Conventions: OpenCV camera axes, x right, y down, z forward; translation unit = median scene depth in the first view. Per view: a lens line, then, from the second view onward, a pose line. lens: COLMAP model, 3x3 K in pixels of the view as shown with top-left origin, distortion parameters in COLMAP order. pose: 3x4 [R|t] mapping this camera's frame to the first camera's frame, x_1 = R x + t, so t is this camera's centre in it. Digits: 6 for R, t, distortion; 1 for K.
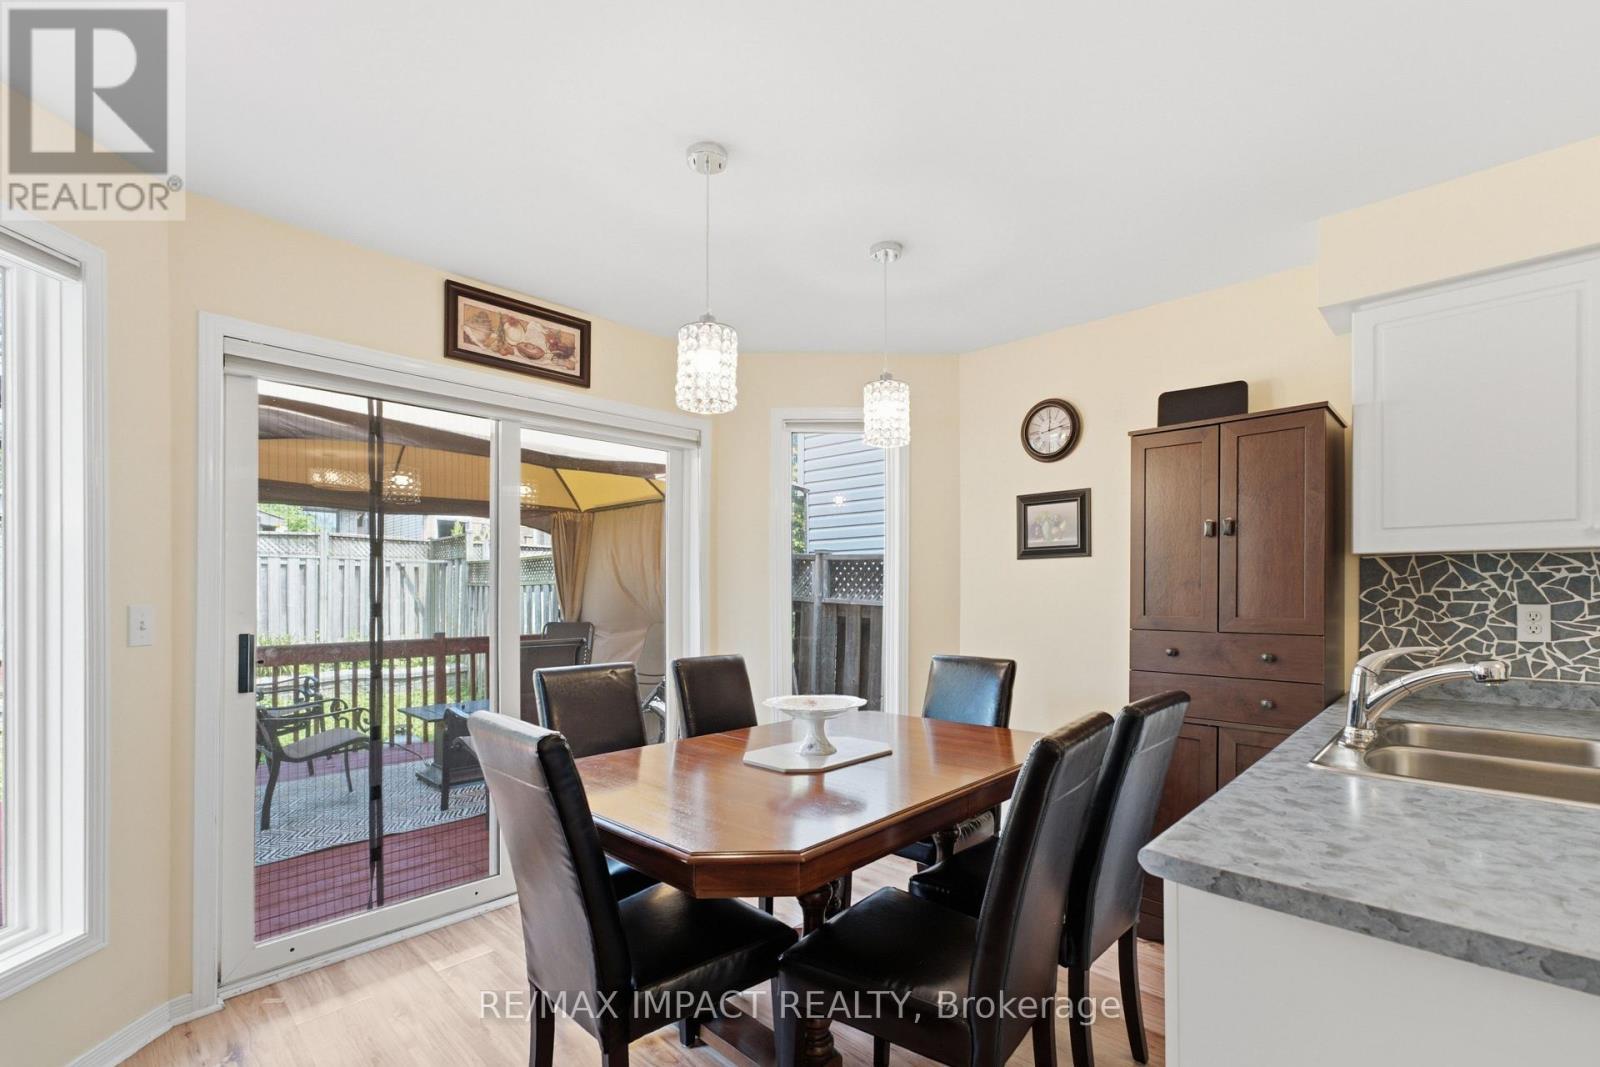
lens RADIAL K [[703.1, 0, 816.0], [0, 703.1, 593.9], [0, 0, 1]] dist [0.011326, 0.003268]
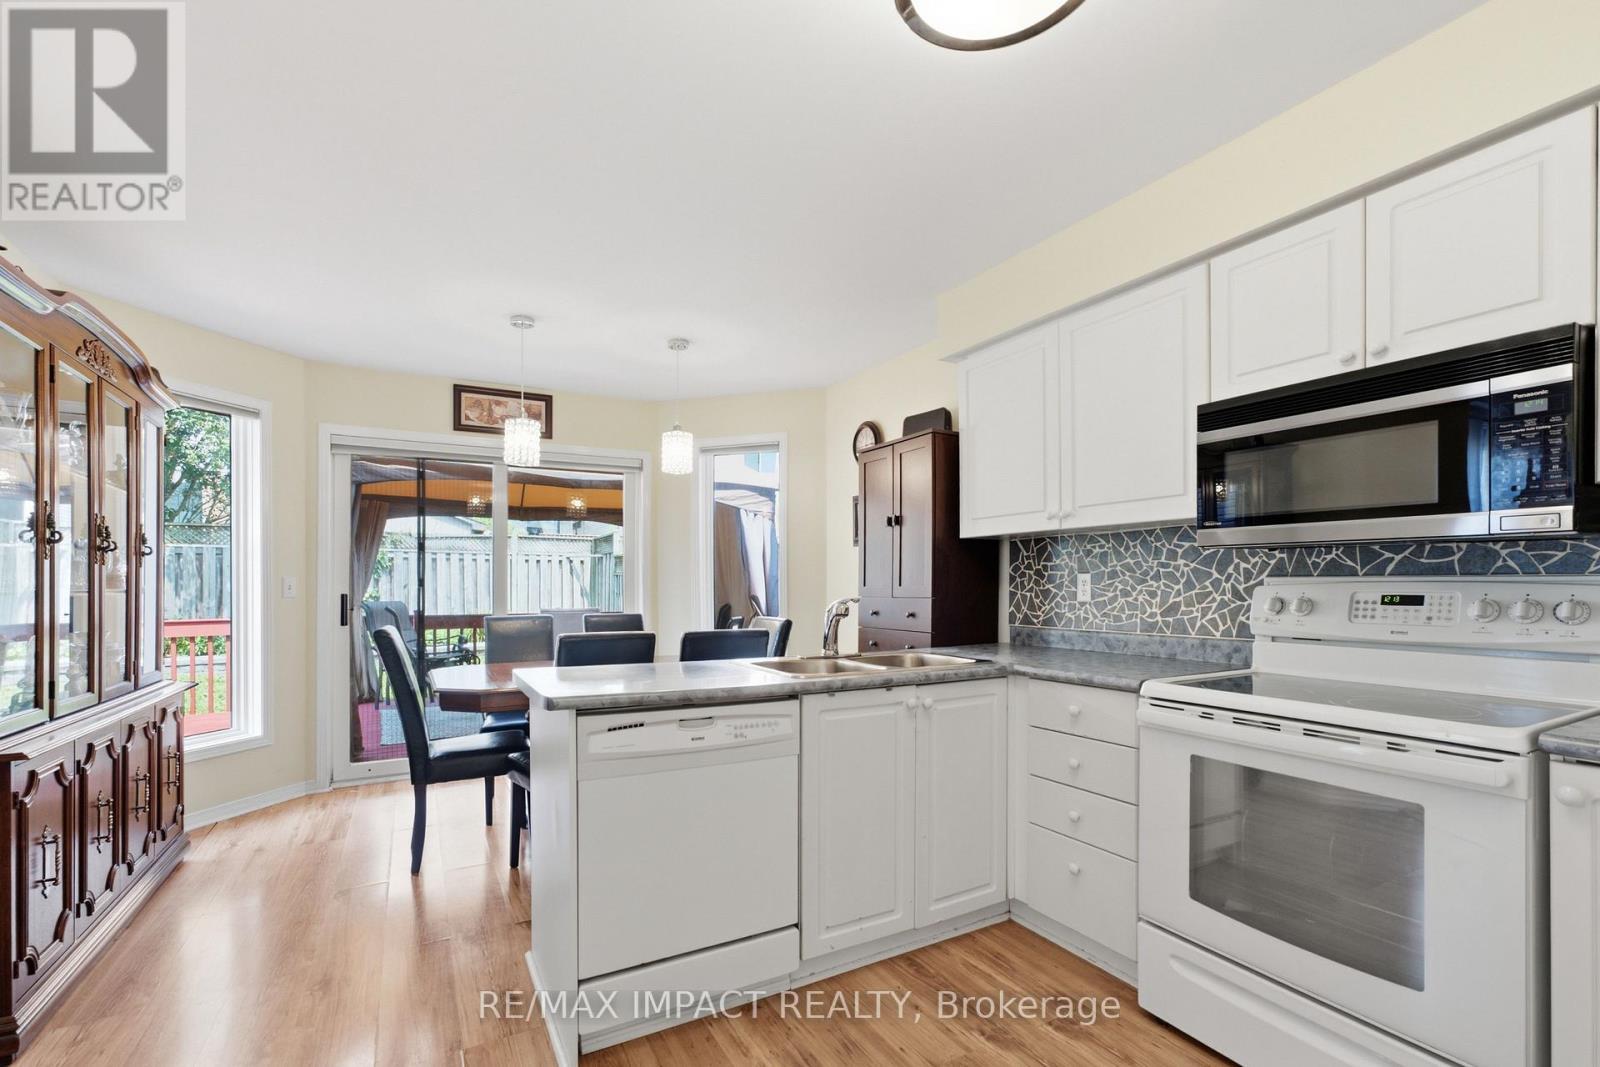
lens RADIAL K [[703.1, 0, 809.5], [0, 703.1, 586.9], [0, 0, 1]] dist [0.011326, 0.003268]
pose [[0.956419, -0.000912, -0.291997, 0.819018], [0.001312, 0.999998, 0.001173, 0.034475], [0.291995, -0.001505, 0.956419, -0.370431]]
